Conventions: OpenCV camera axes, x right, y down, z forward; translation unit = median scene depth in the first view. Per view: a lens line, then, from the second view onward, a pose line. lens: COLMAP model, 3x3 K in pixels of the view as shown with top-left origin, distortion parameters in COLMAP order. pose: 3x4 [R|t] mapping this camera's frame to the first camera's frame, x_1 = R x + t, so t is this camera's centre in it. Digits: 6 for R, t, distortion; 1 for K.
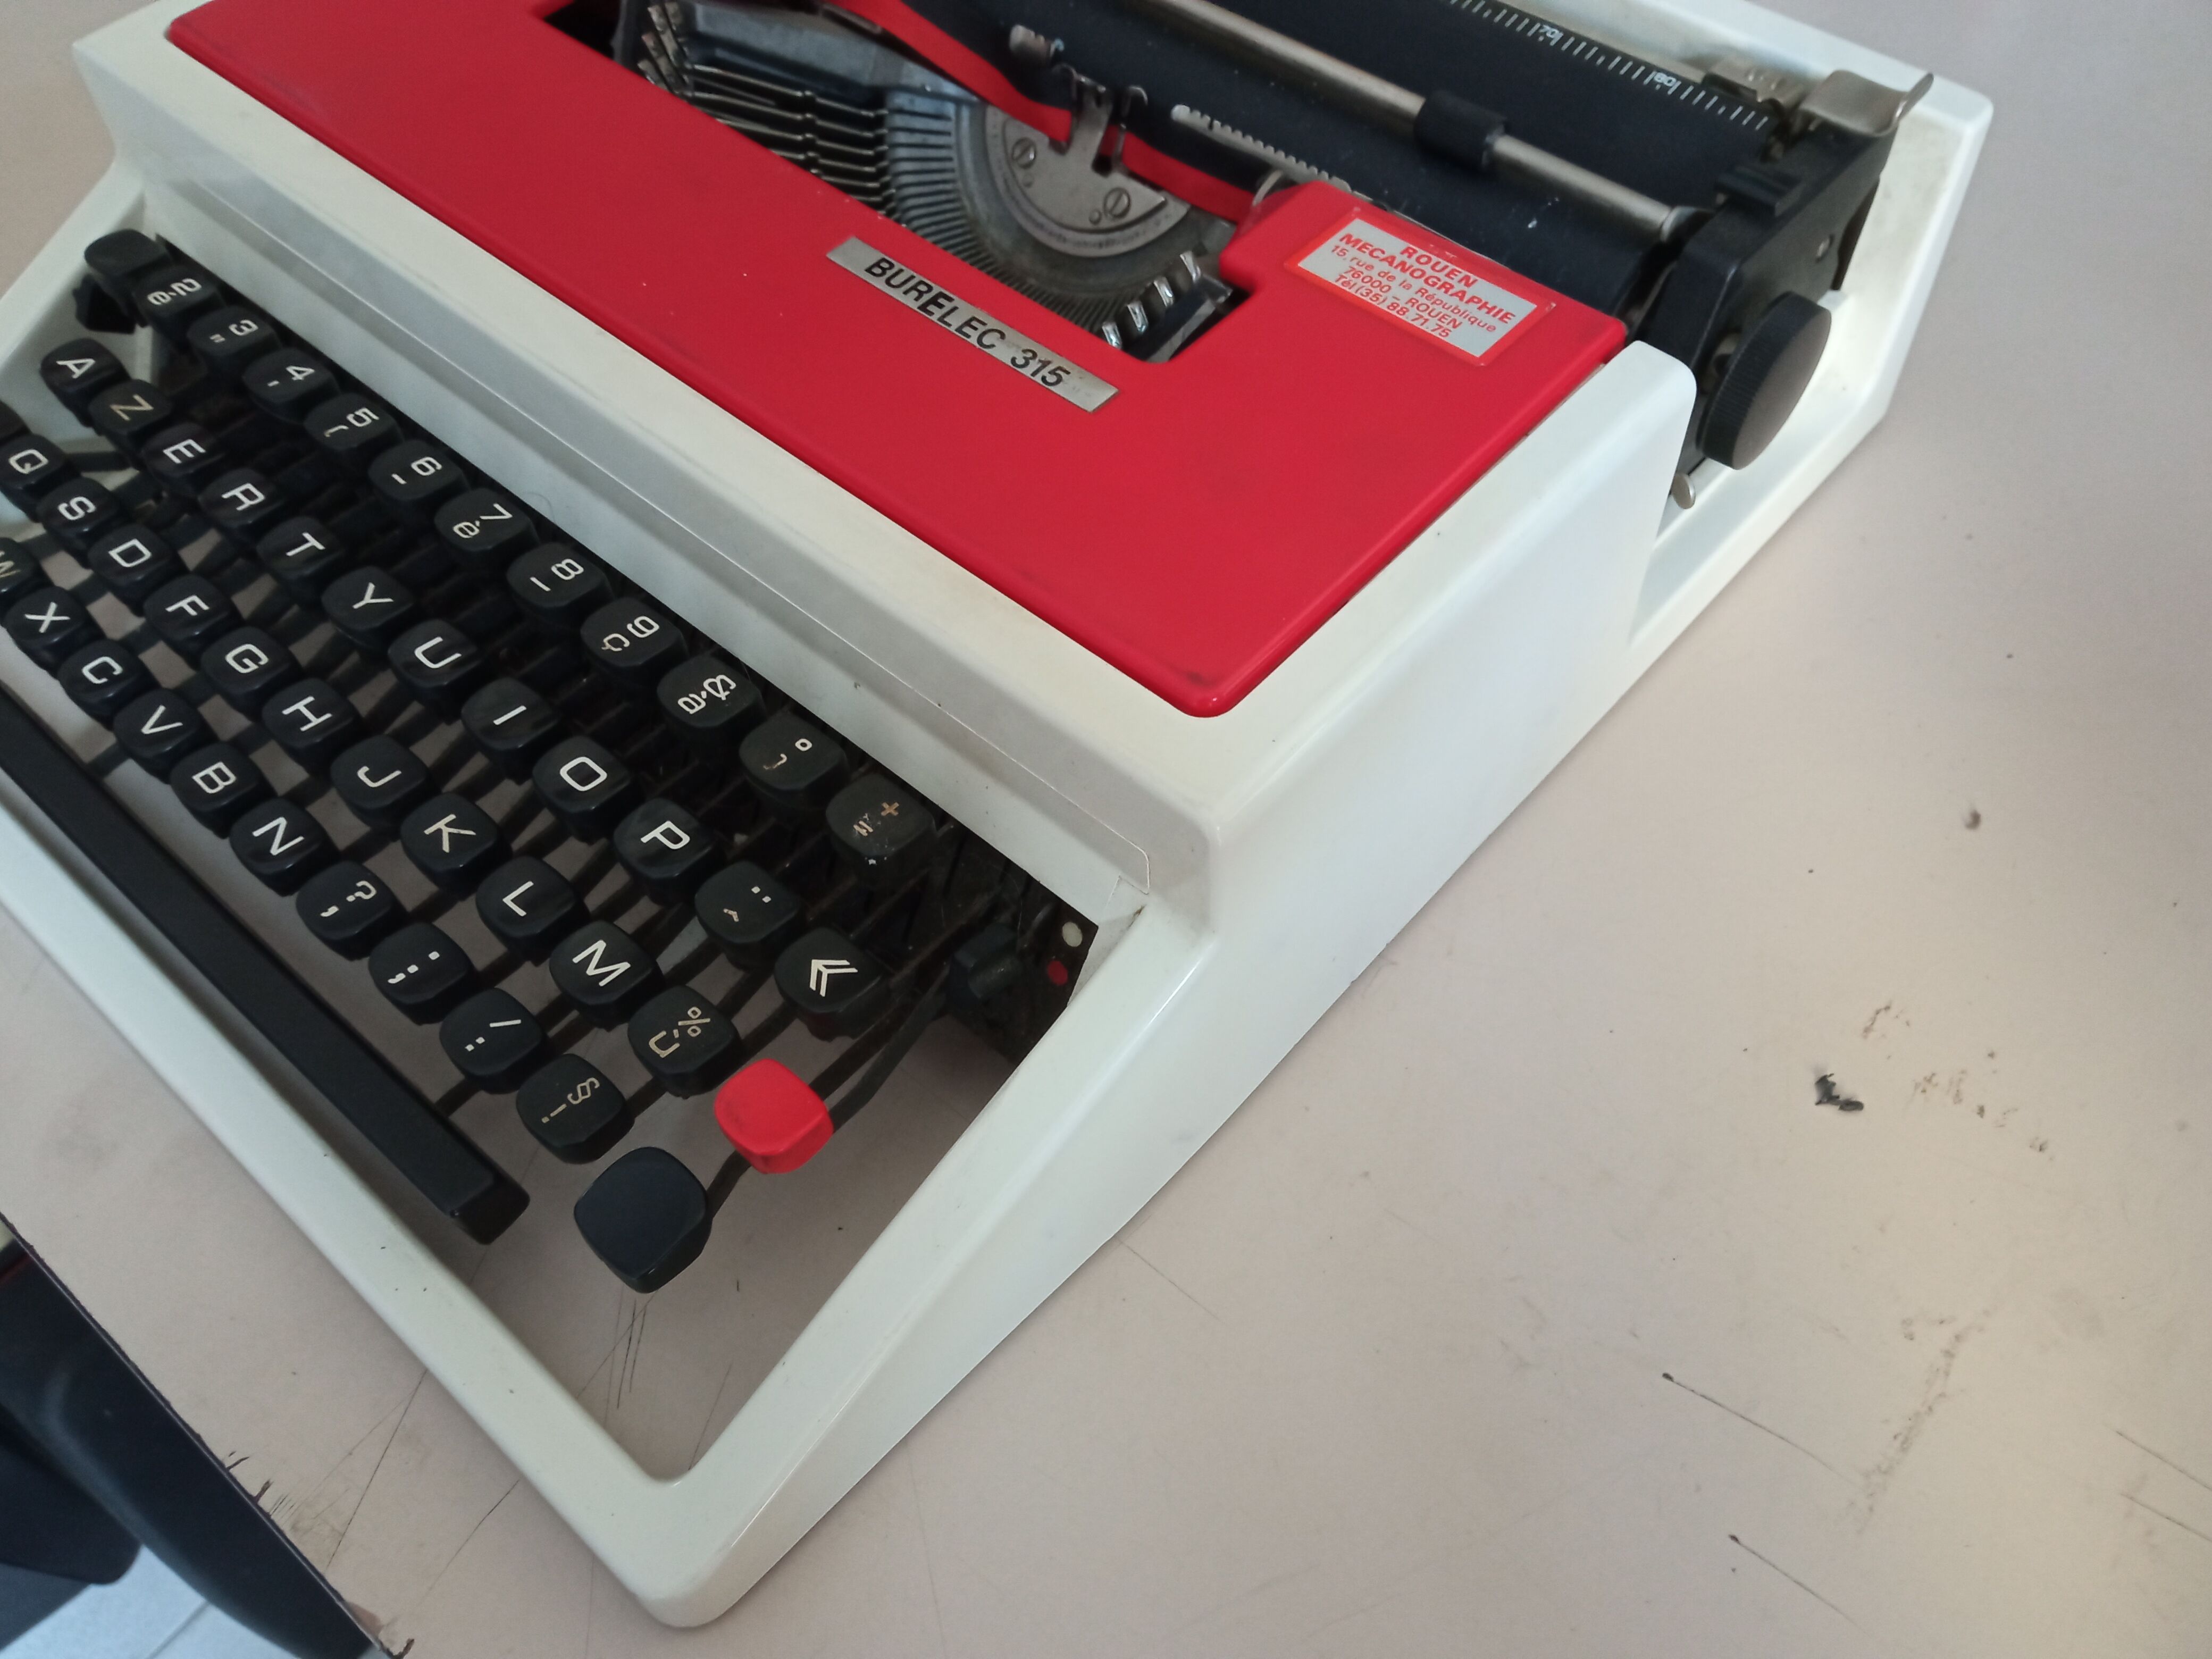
lens RADIAL K [[1769.2, 0, 1106.0], [0, 1769.2, 829.5], [0, 0, 1]] dist [0.106033, -0.225269]
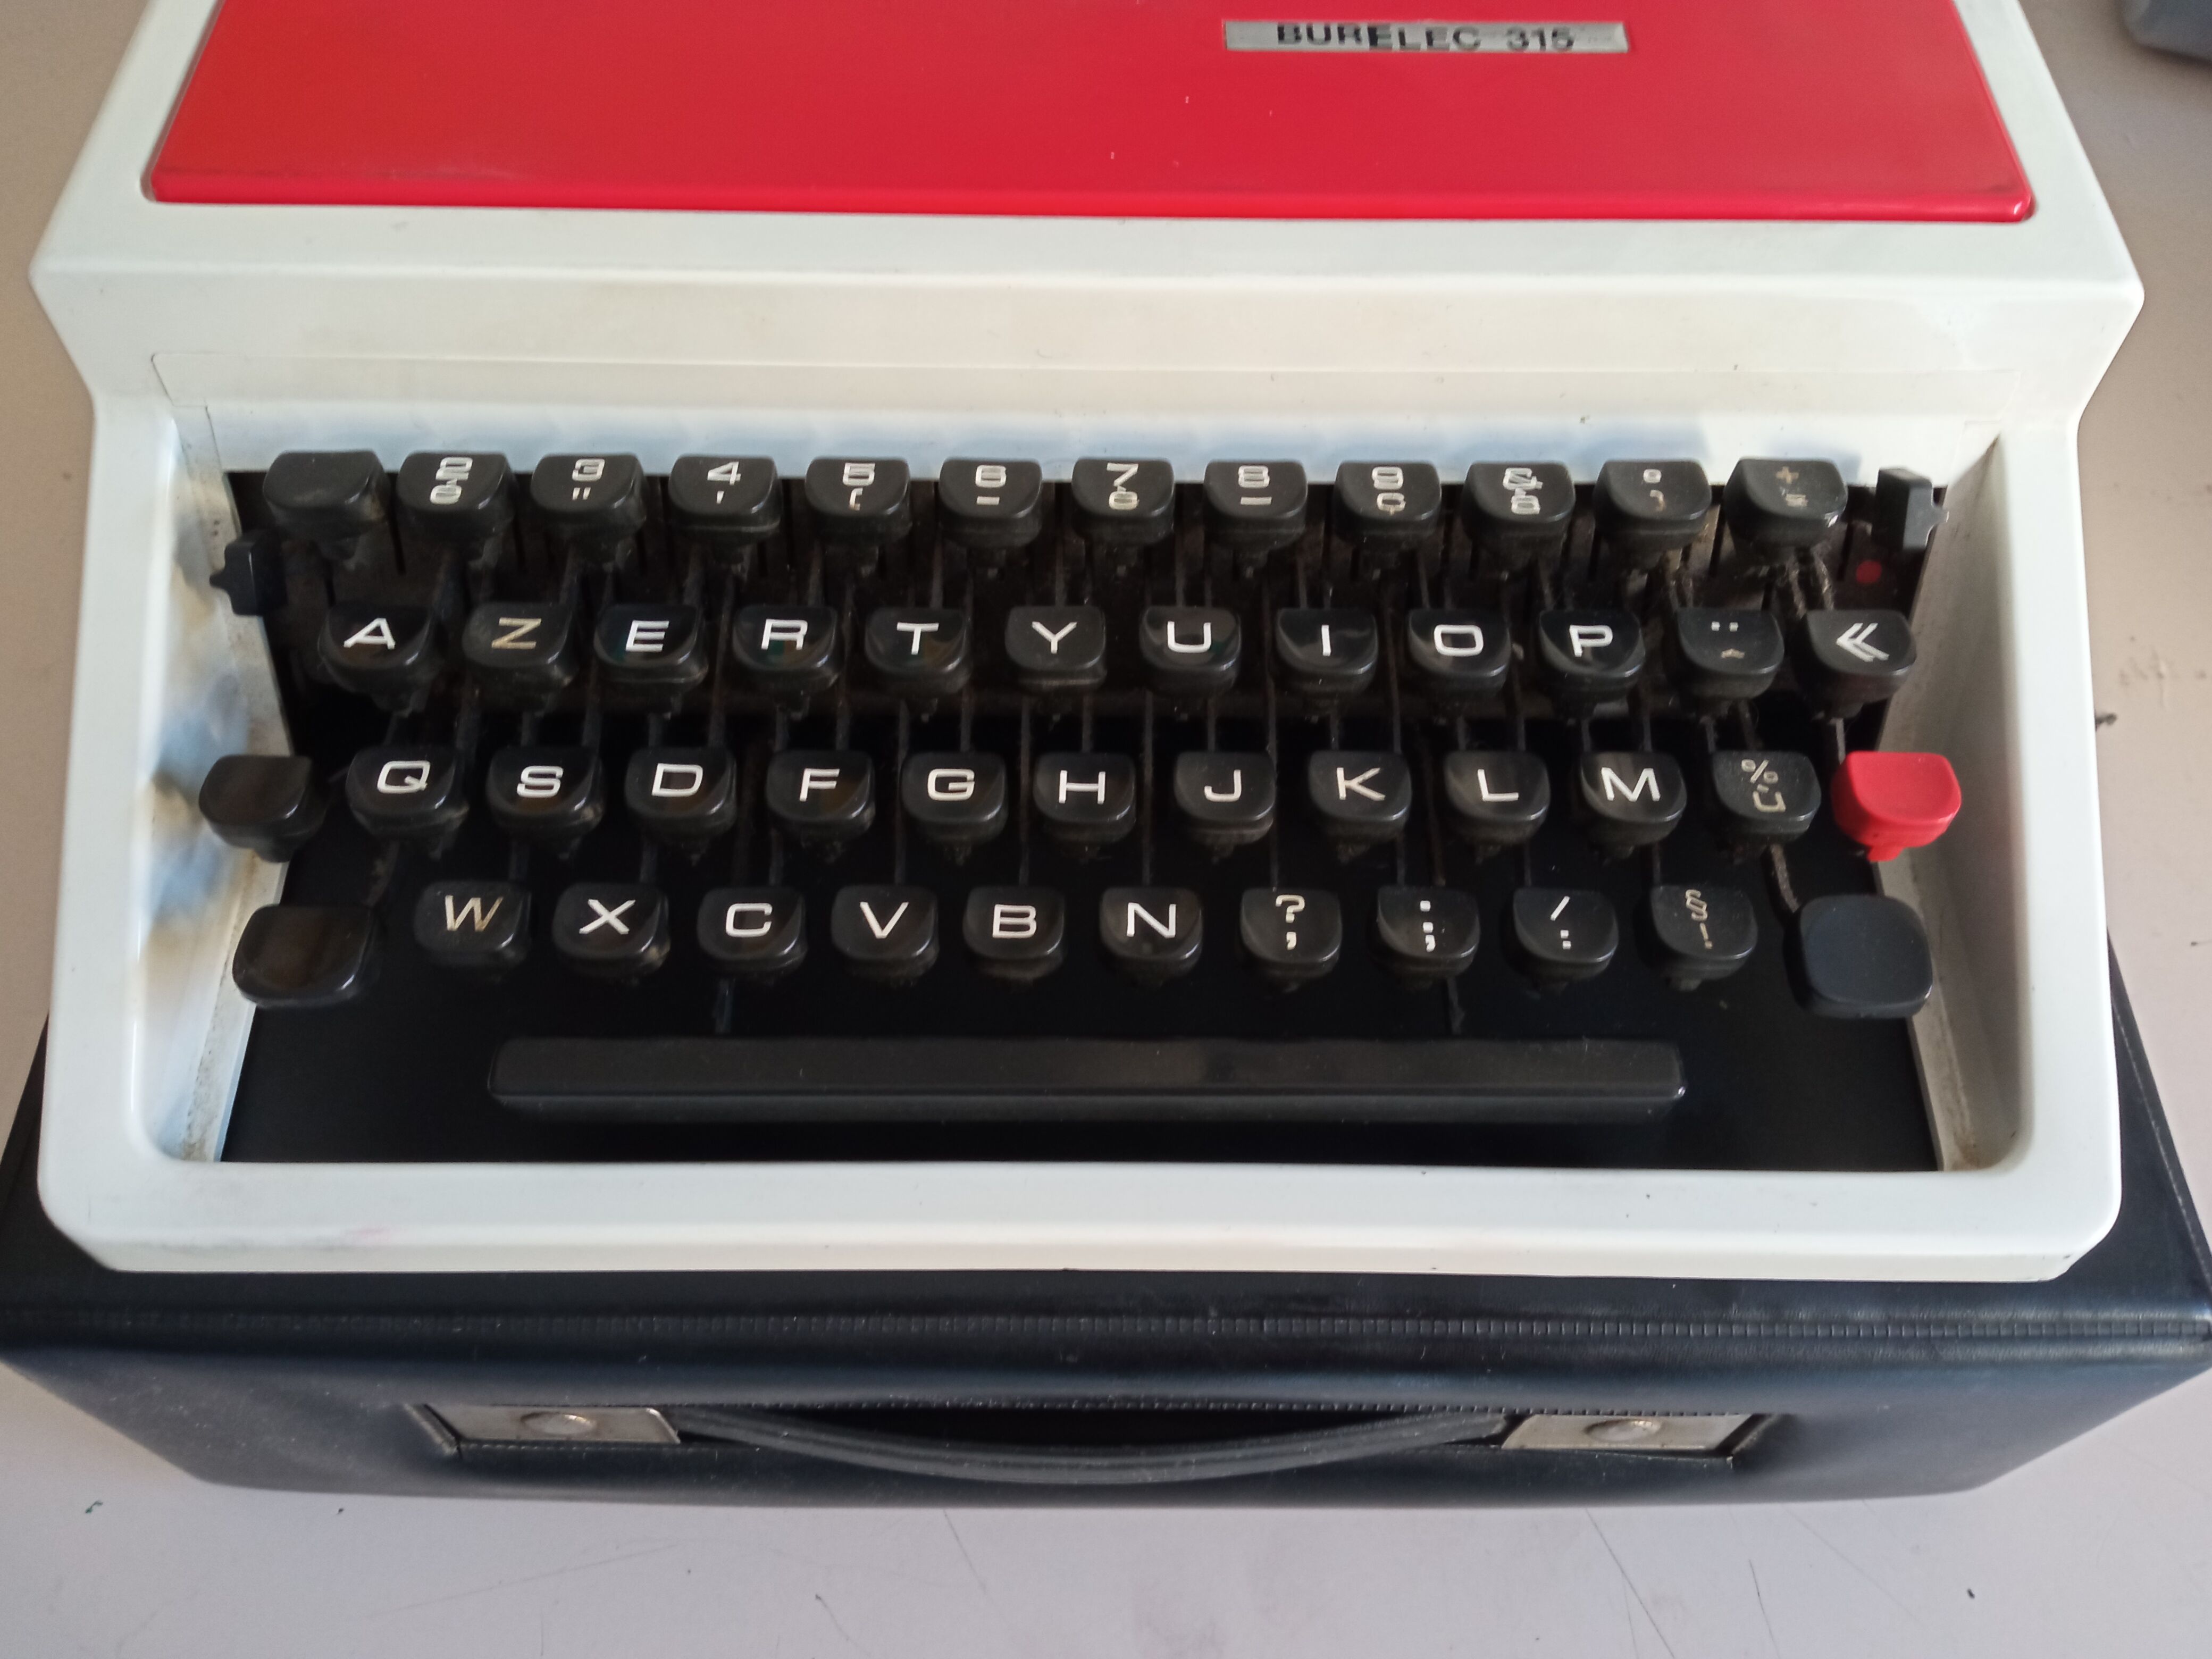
lens RADIAL K [[1769.2, 0, 1106.0], [0, 1769.2, 829.5], [0, 0, 1]] dist [0.106033, -0.225269]
pose [[0.752332, -0.546021, 0.368587, -0.758996], [0.522402, 0.835341, 0.171179, -0.185179], [-0.401363, 0.063767, 0.913696, 0.242597]]
